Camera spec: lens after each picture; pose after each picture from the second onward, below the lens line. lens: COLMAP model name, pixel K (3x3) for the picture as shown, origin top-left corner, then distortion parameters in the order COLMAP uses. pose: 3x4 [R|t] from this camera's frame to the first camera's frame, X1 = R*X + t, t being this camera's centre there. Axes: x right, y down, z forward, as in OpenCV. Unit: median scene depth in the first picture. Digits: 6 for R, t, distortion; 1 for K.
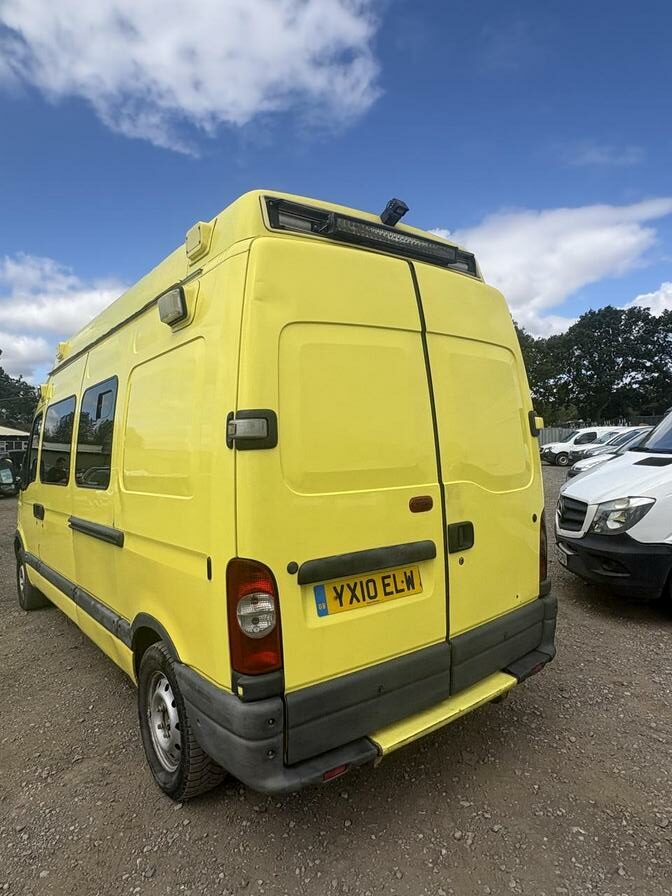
lens RADIAL K [[545.1, 0, 336.0], [0, 545.1, 448.0], [0, 0, 1]] dist [-0.007278, 0.000714]
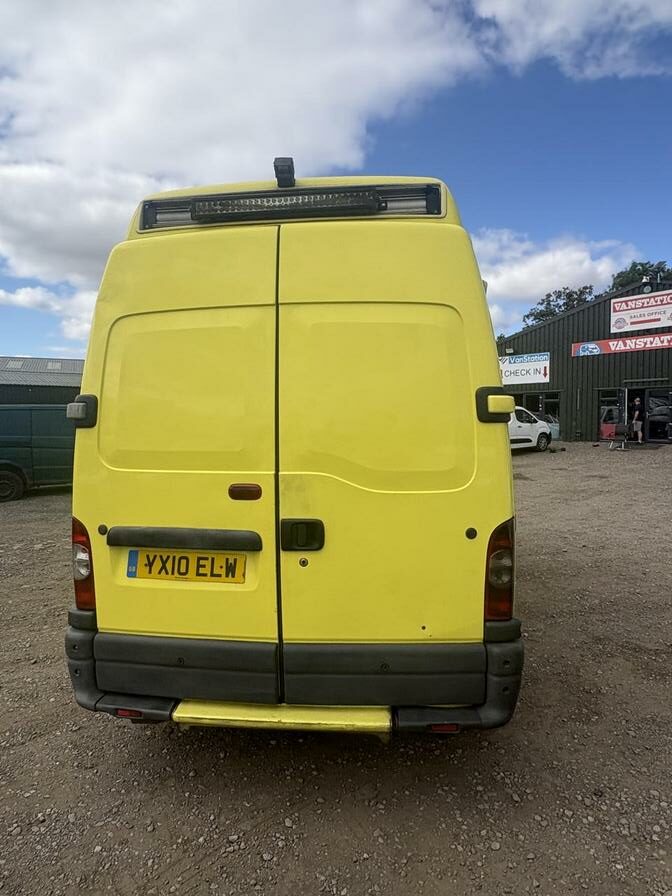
lens RADIAL K [[543.9, 0, 339.1], [0, 543.9, 442.2], [0, 0, 1]] dist [-0.002812, 0.000219]
pose [[0.717958, 0.065852, -0.692964, 0.952843], [-0.023310, 0.997231, 0.070616, -0.055507], [0.695696, -0.034546, 0.717505, 0.453744]]
